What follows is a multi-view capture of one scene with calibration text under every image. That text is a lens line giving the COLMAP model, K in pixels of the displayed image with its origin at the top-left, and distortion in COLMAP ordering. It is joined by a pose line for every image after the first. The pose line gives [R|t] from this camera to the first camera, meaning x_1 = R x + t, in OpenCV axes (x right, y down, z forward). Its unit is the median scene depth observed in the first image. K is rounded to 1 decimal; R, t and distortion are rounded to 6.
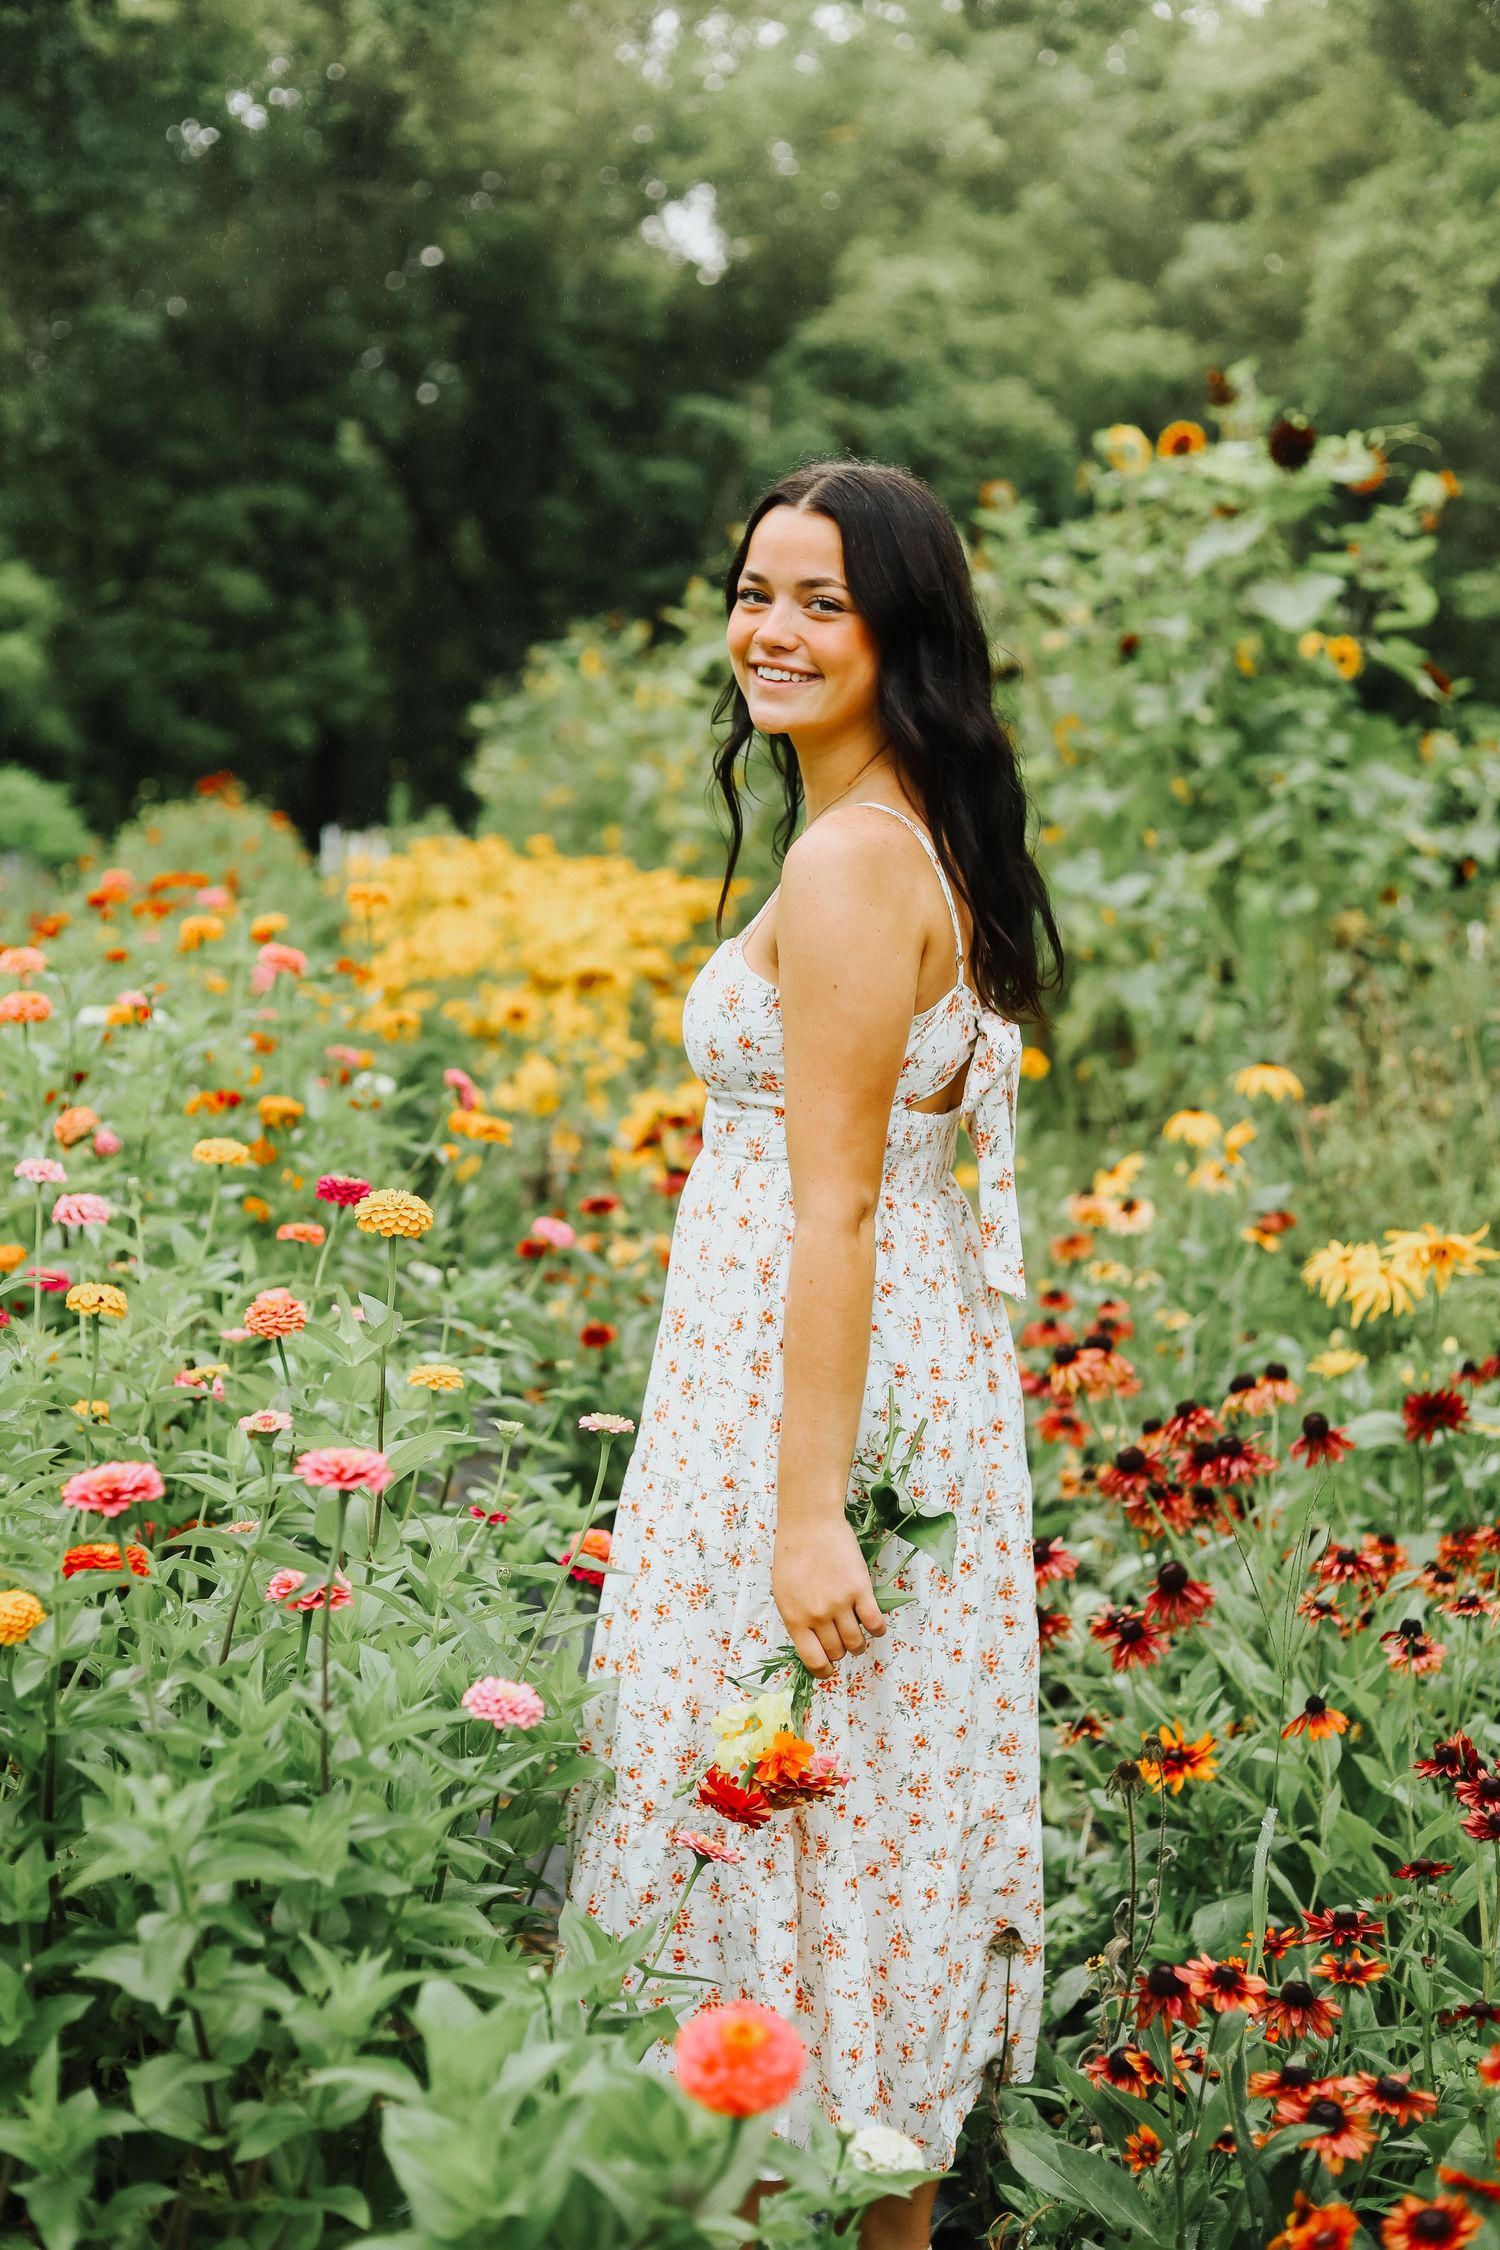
lens RADIAL K [[3271.9, 0, 750.0], [0, 3271.9, 1125.0], [0, 0, 1]] dist [-0.095007, -0.068089]
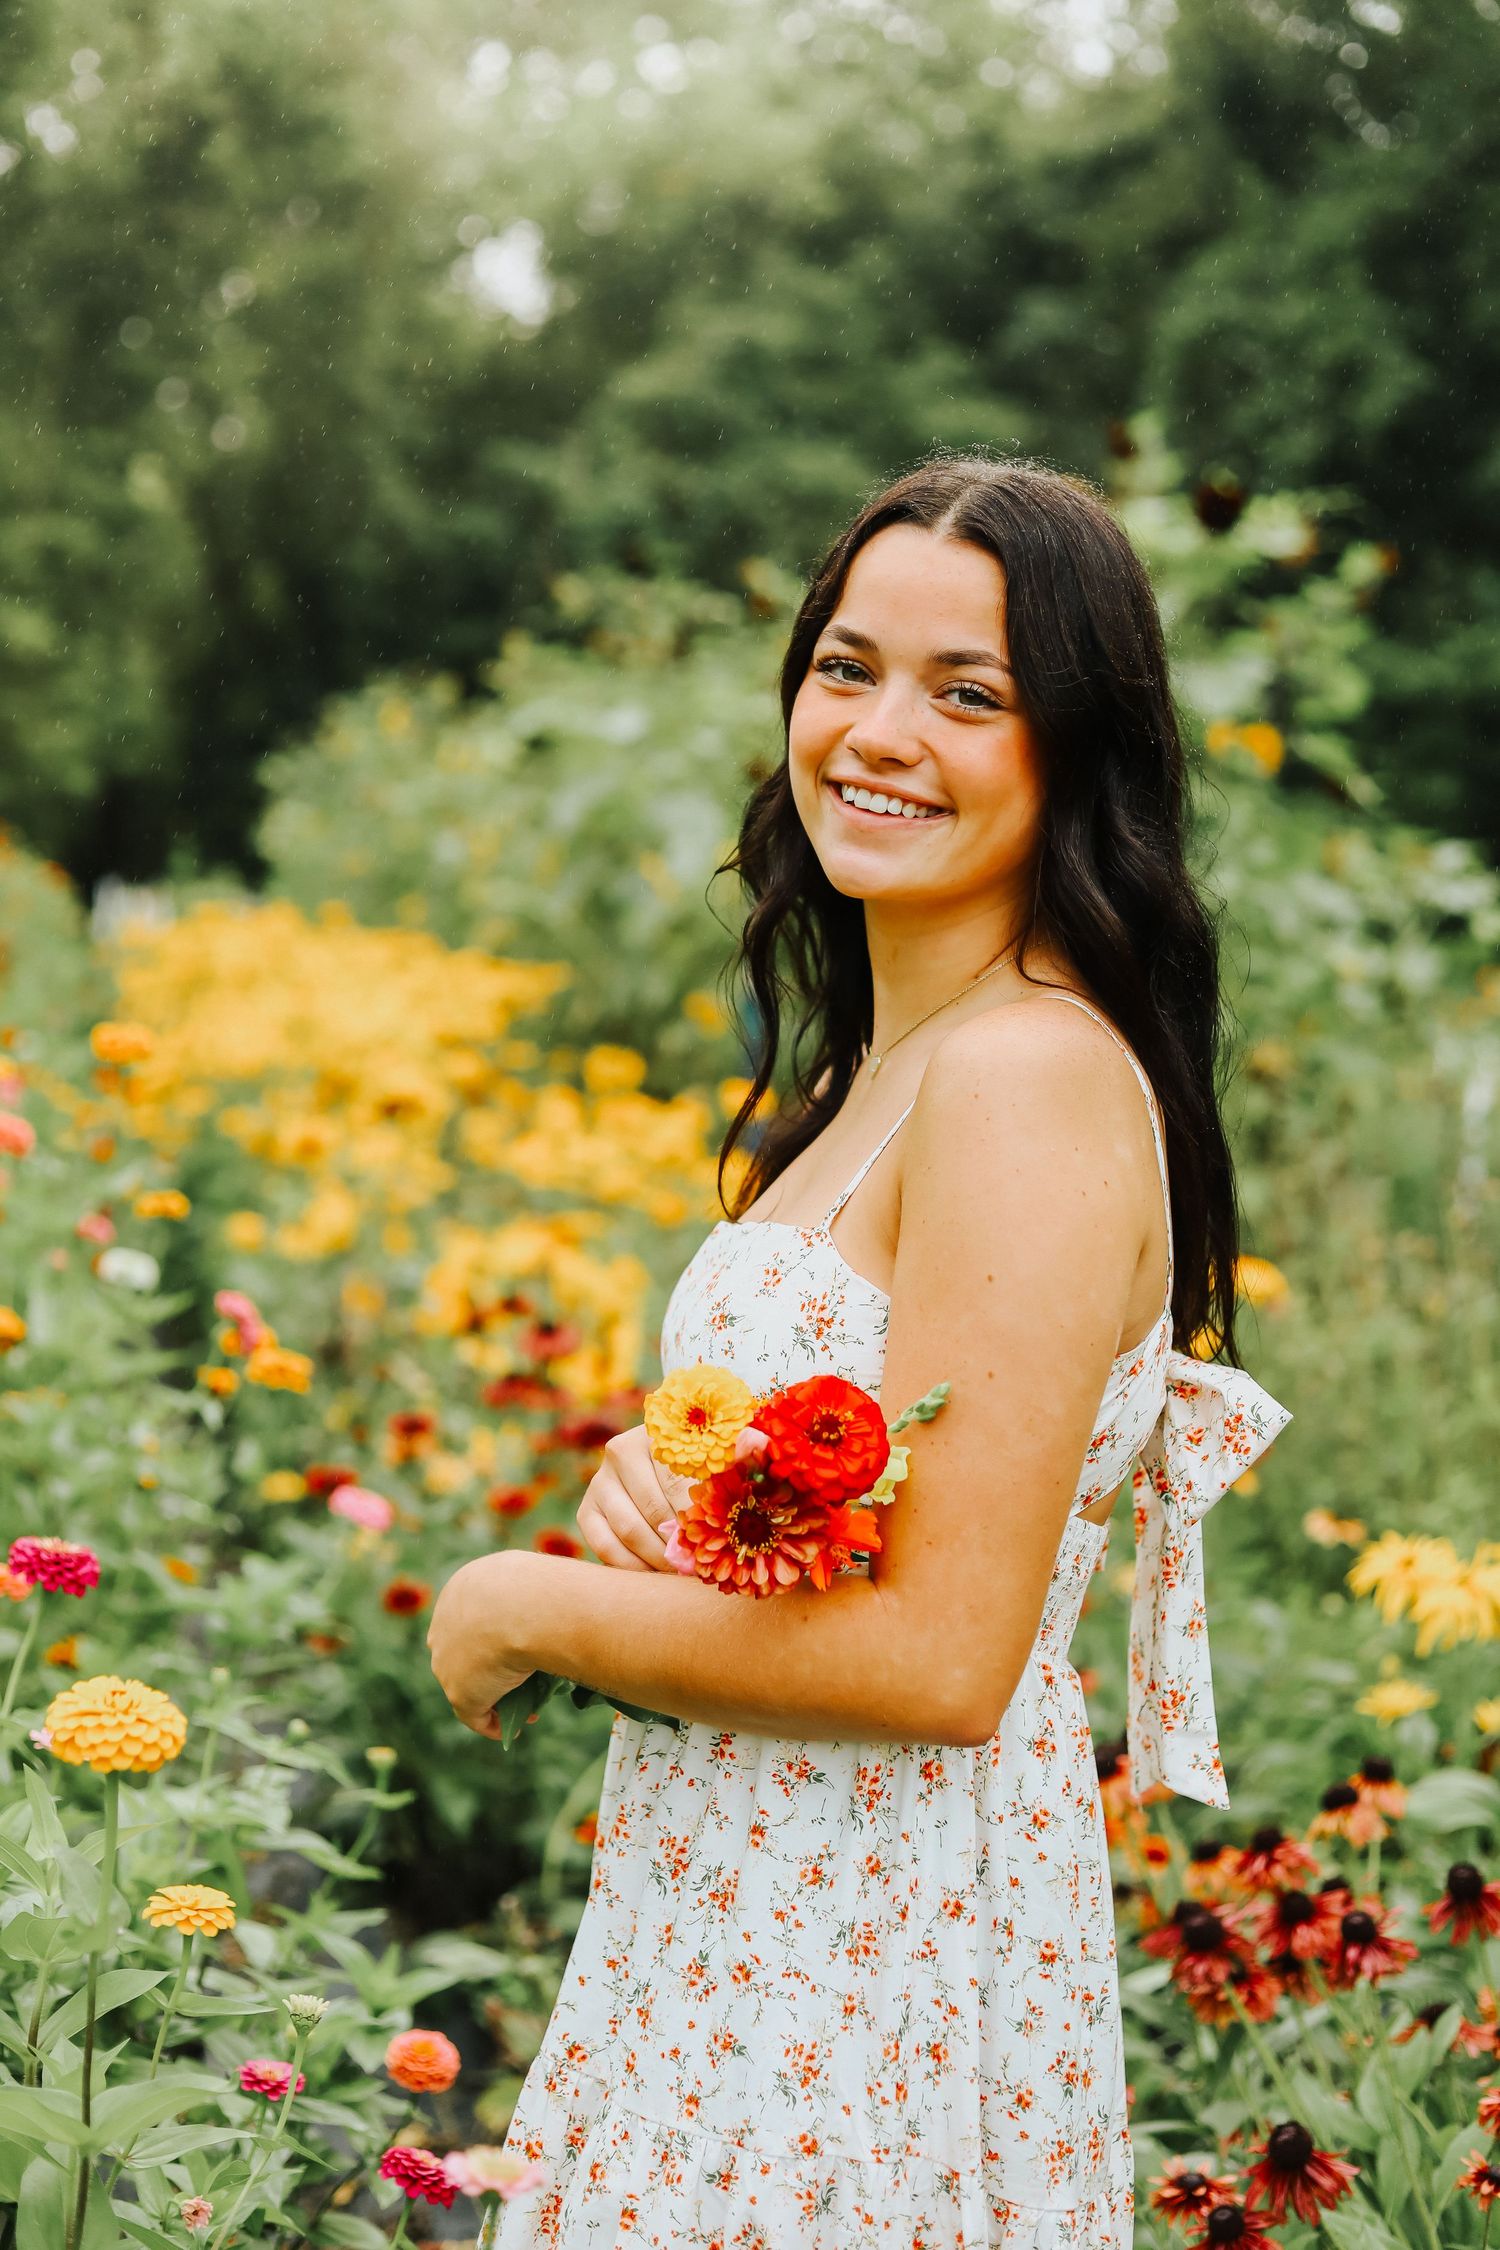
lens RADIAL K [[3294.8, 0, 801.2], [0, 3294.8, 1125.3], [0, 0, 1]] dist [-0.086037, 0.011462]
pose [[0.996303, 0.029088, 0.080839, -0.010016], [-0.027468, 0.999400, -0.021078, -0.017546], [-0.081404, 0.018780, 0.996504, 0.107141]]
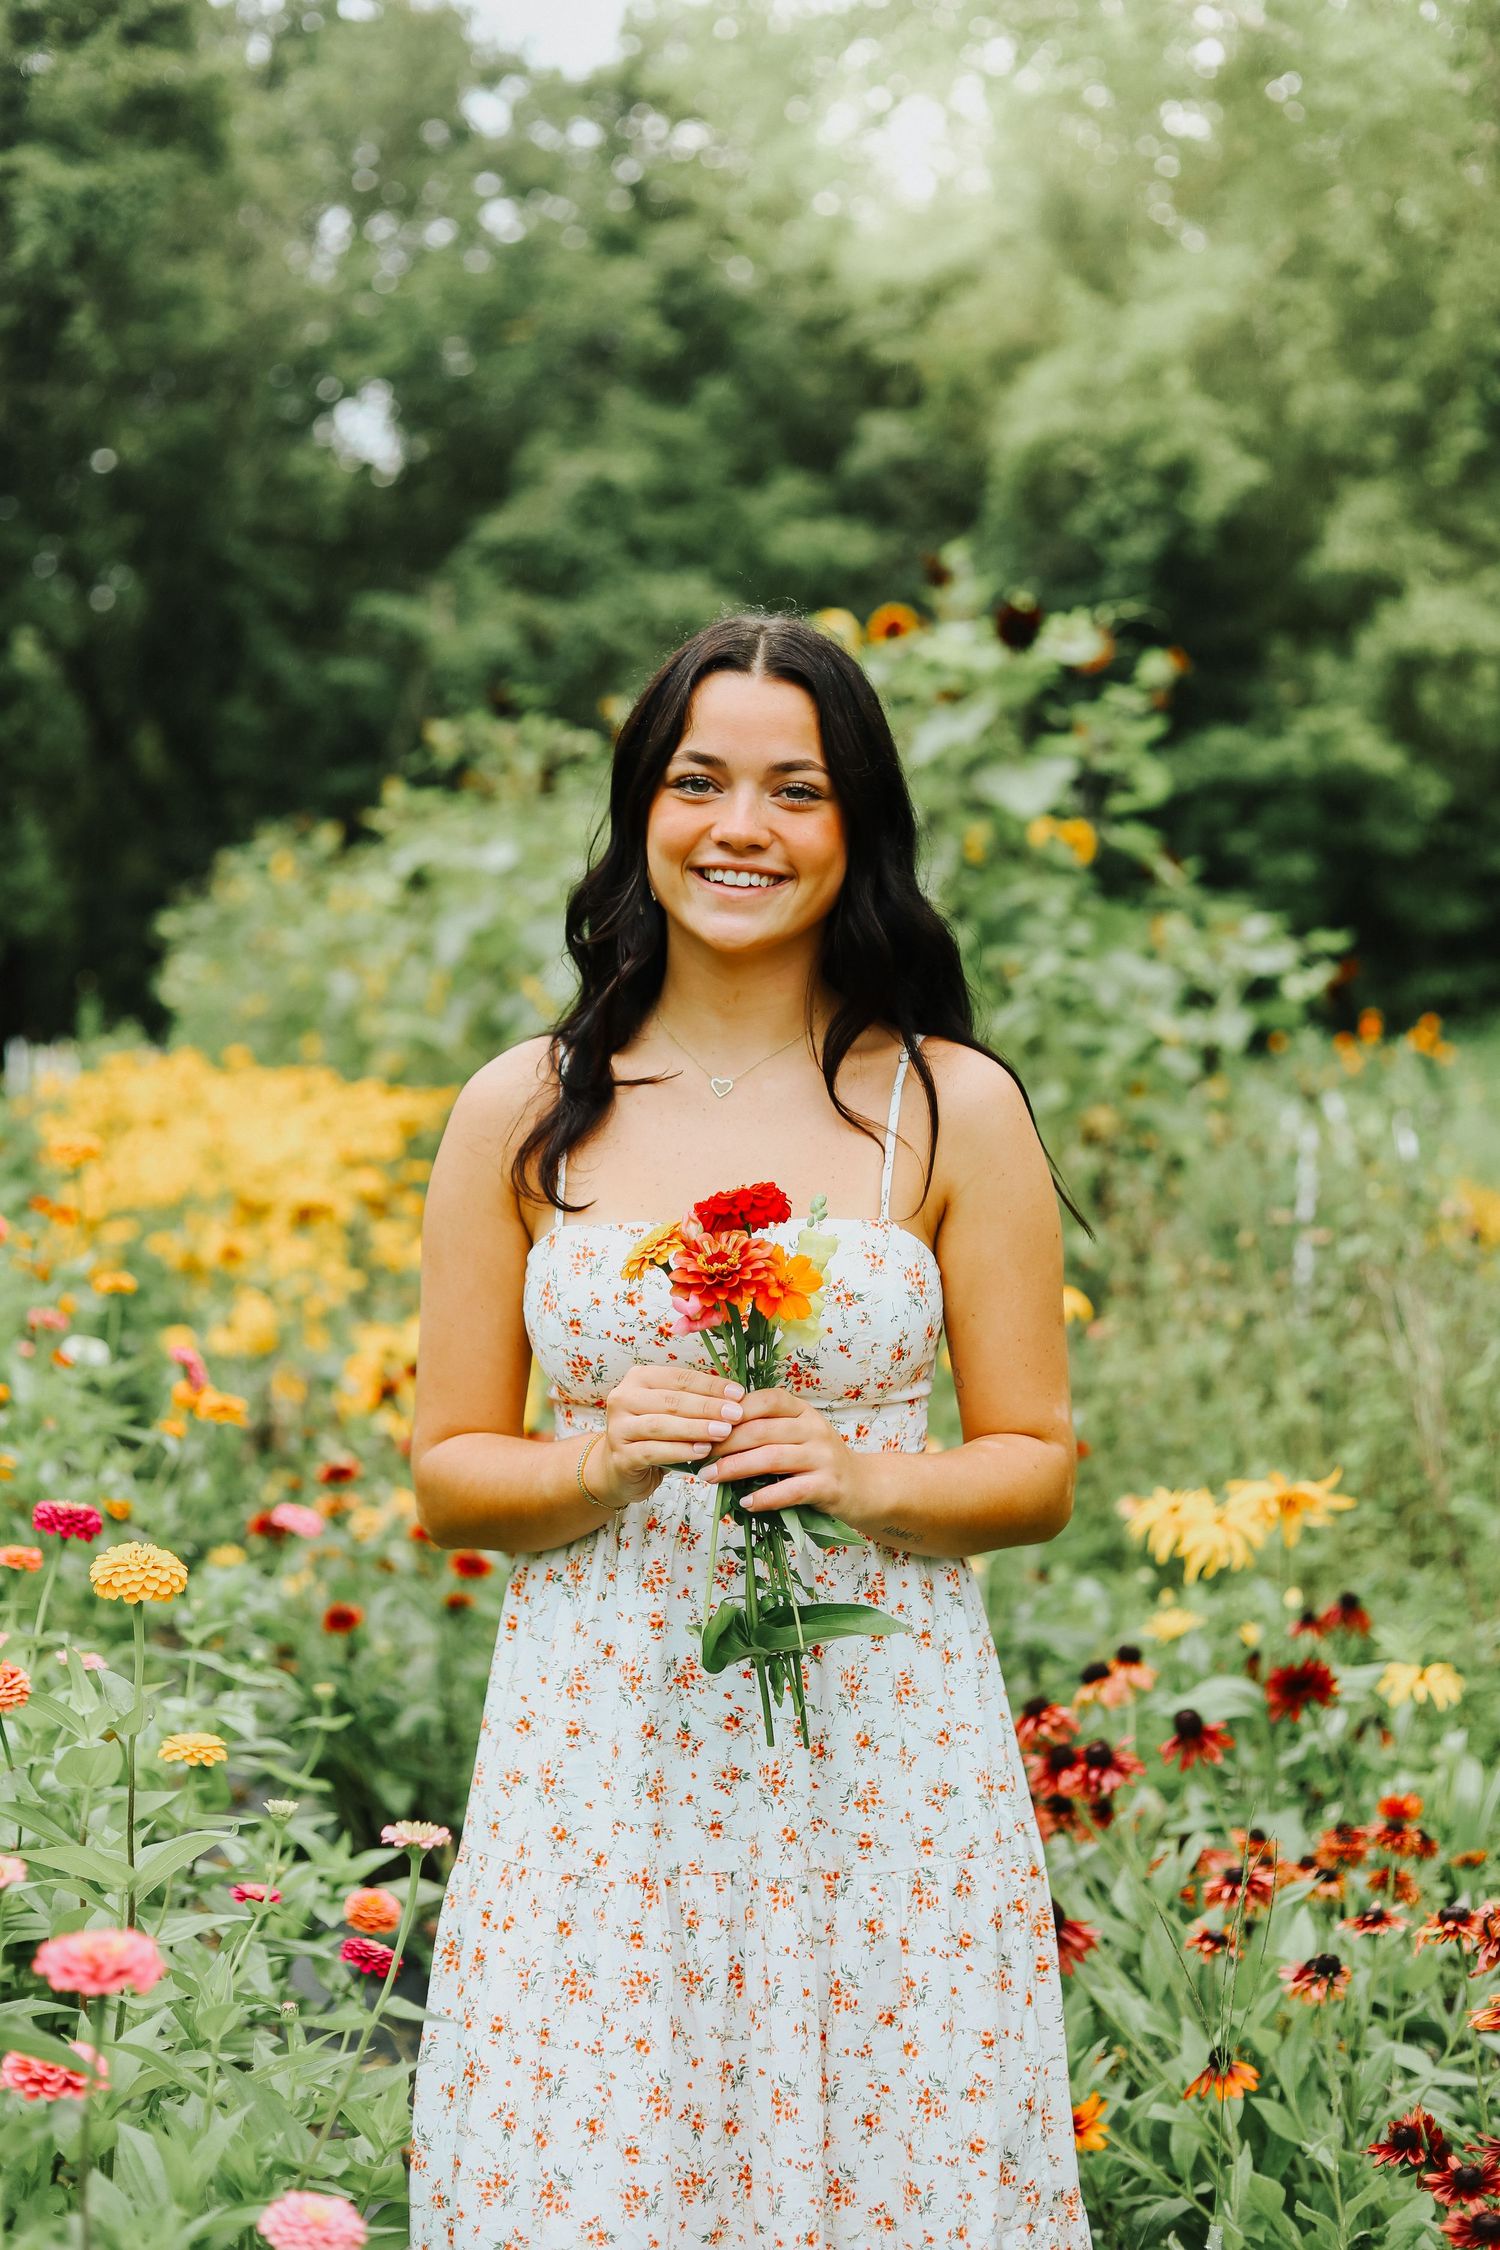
lens RADIAL K [[3271.9, 0, 750.0], [0, 3271.9, 1125.0], [0, 0, 1]] dist [-0.095007, -0.068089]
pose [[0.994971, -0.035117, 0.093809, -0.007335], [0.040509, 0.997598, -0.056198, -0.008392], [-0.091610, 0.059716, 0.994003, 0.043366]]
